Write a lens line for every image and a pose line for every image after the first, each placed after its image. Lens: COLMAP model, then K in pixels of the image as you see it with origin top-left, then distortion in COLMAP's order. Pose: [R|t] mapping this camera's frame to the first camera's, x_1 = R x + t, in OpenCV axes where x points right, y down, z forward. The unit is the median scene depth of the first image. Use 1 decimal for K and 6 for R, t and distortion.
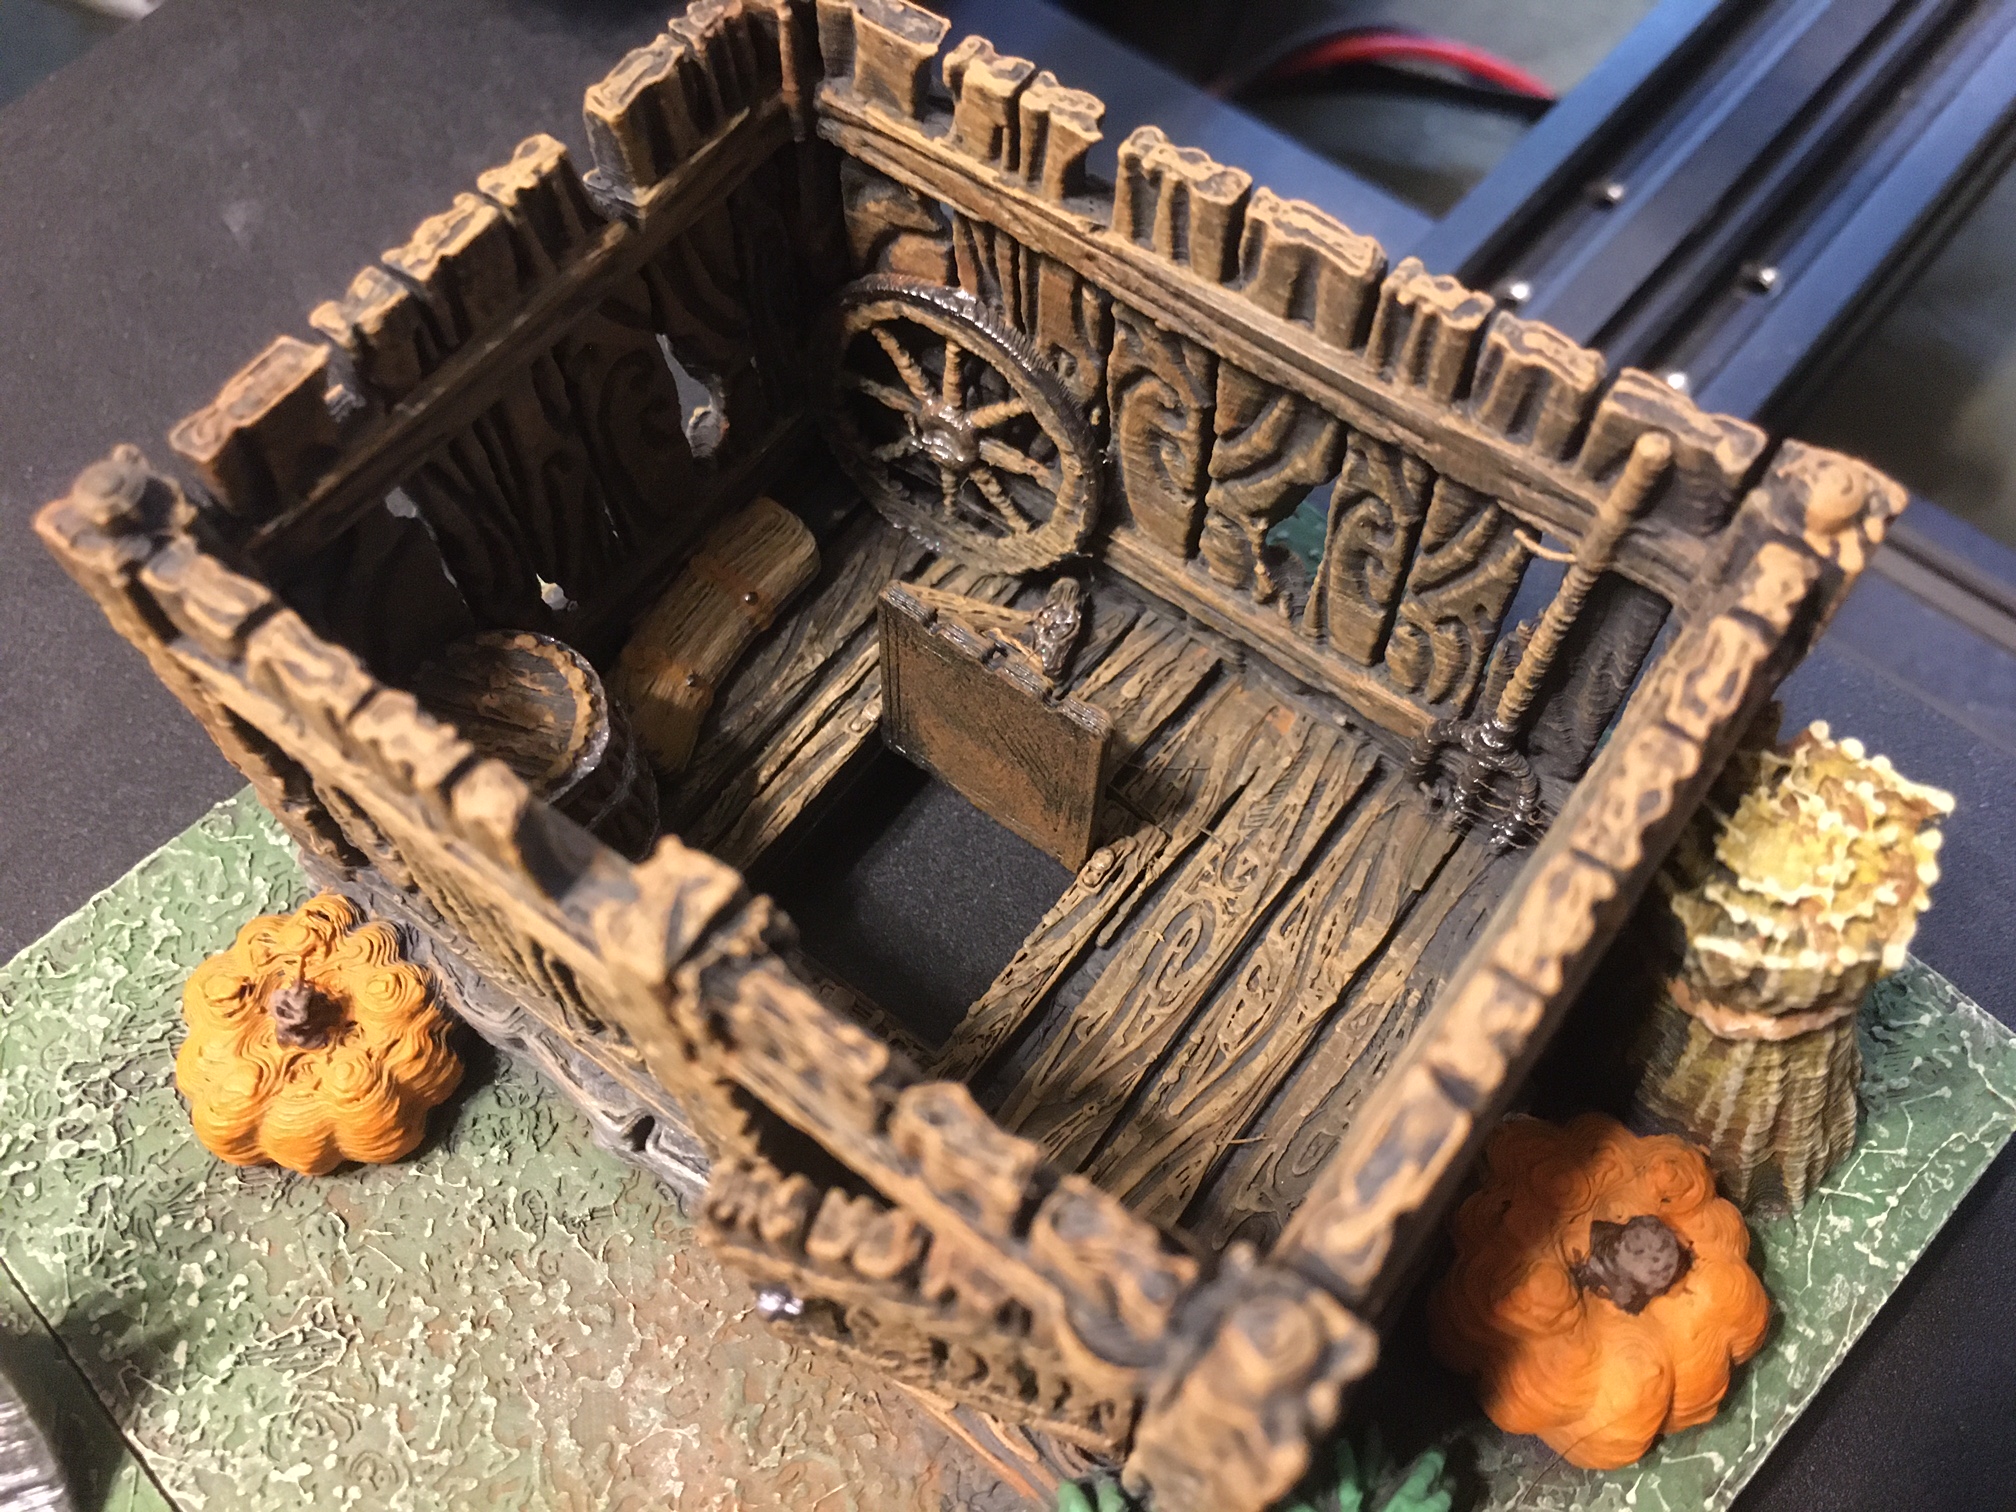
lens RADIAL K [[1792.9, 0, 1008.0], [0, 1792.9, 756.0], [0, 0, 1]] dist [-0.034413, -0.010393]
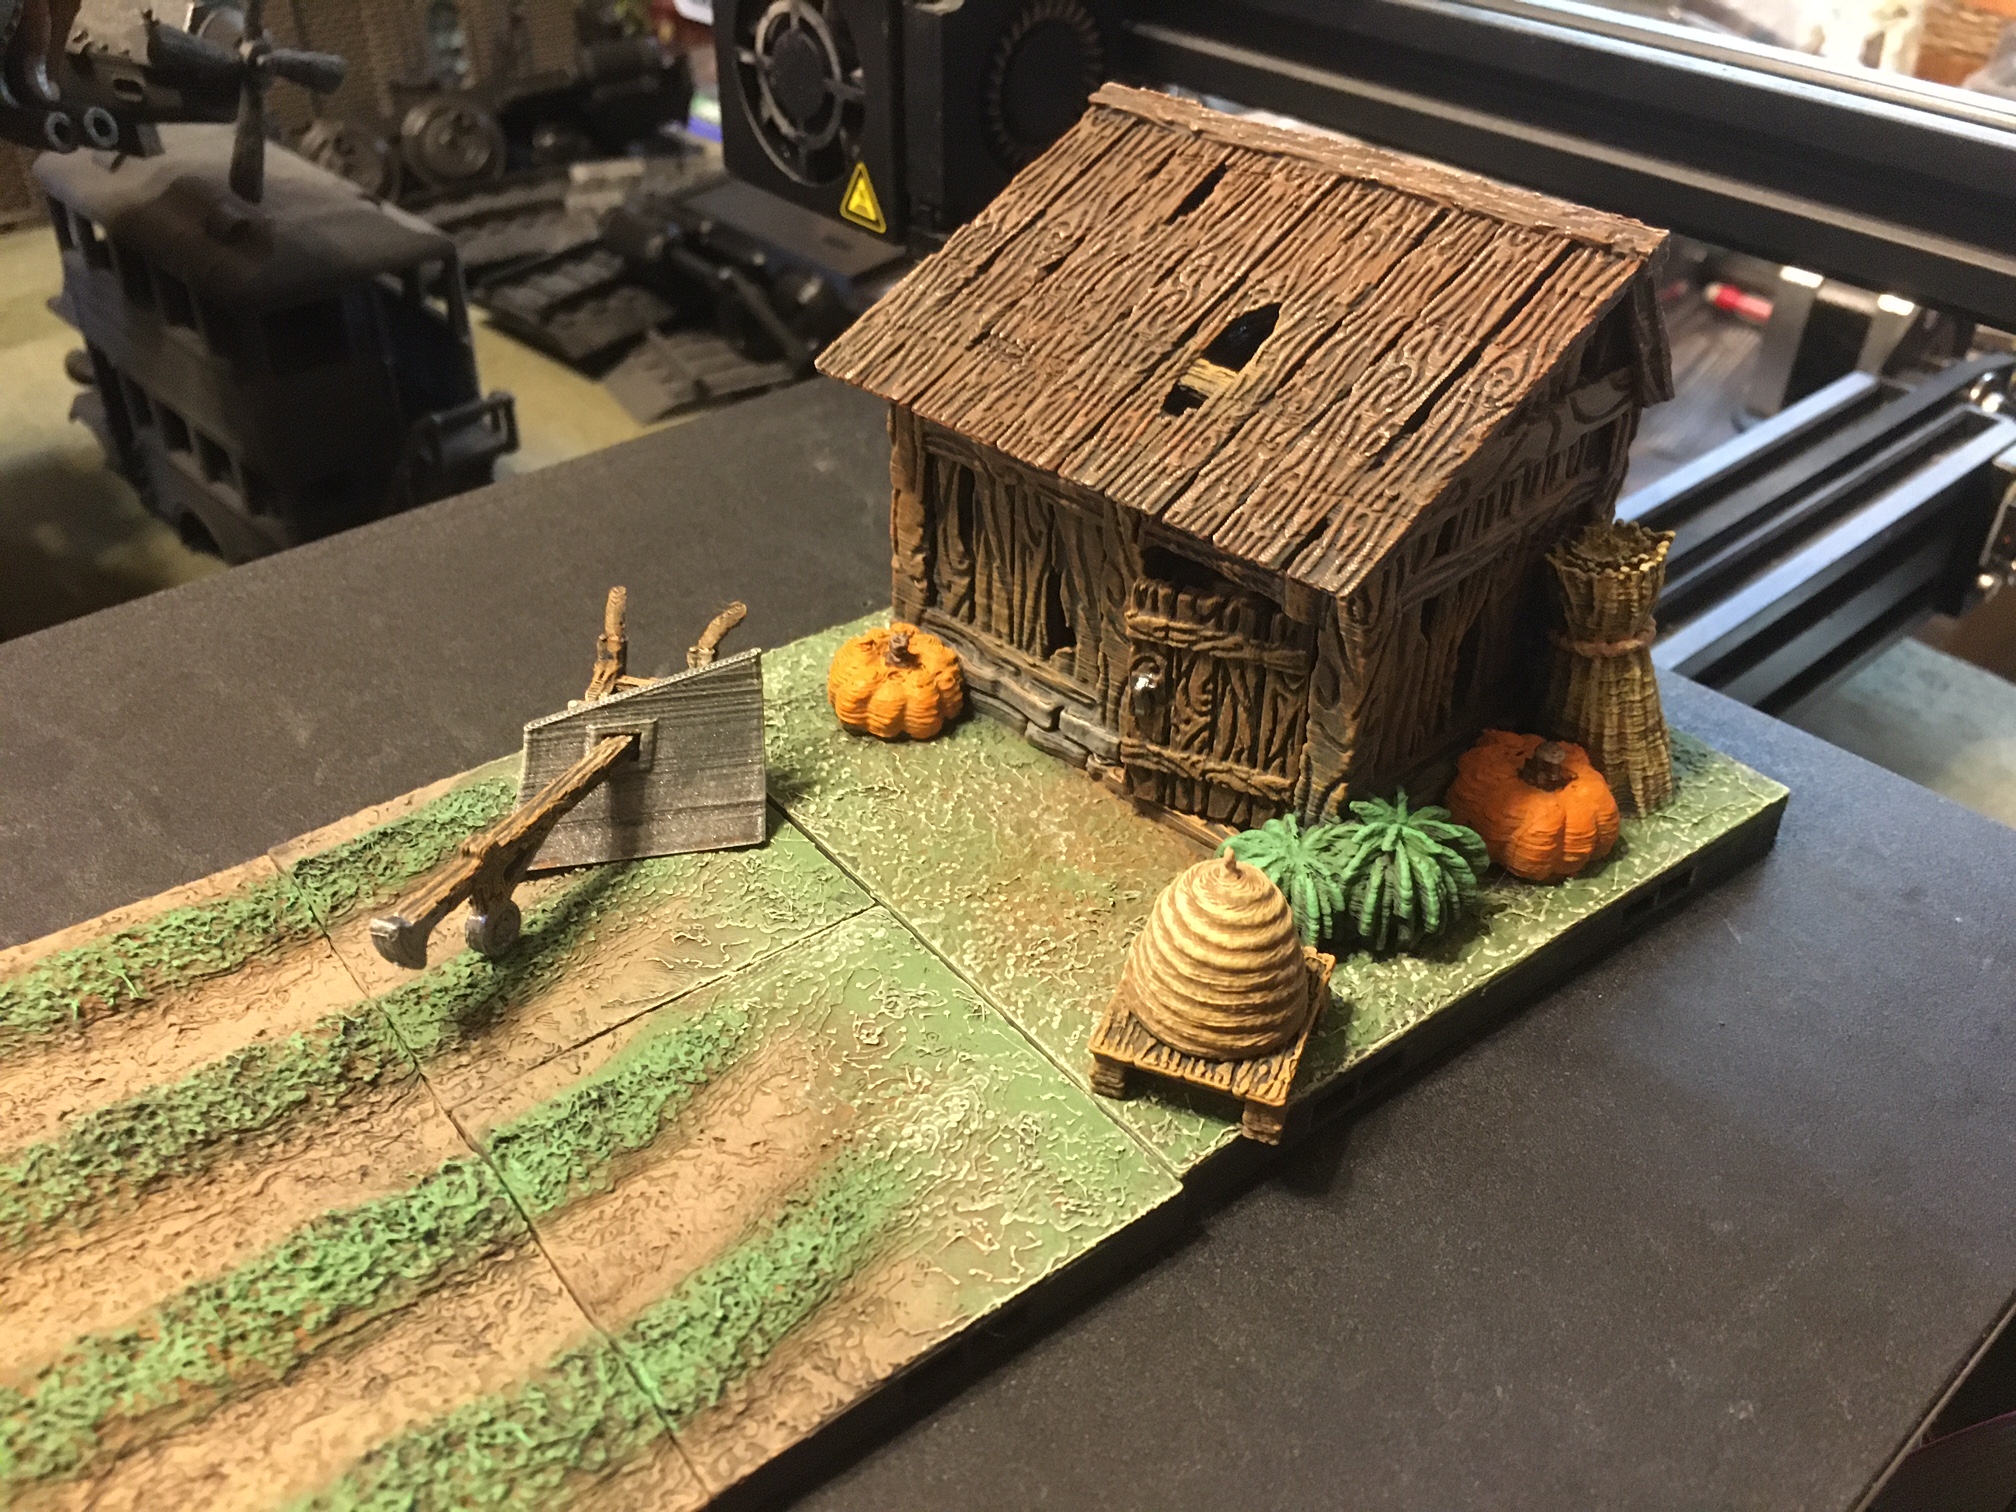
lens RADIAL K [[1792.9, 0, 1008.0], [0, 1792.9, 756.0], [0, 0, 1]] dist [-0.034413, -0.010393]
pose [[0.993065, 0.080608, -0.085576, -0.080754], [-0.110022, 0.893733, -0.434898, 1.140489], [0.041426, 0.441297, 0.896404, -0.811106]]
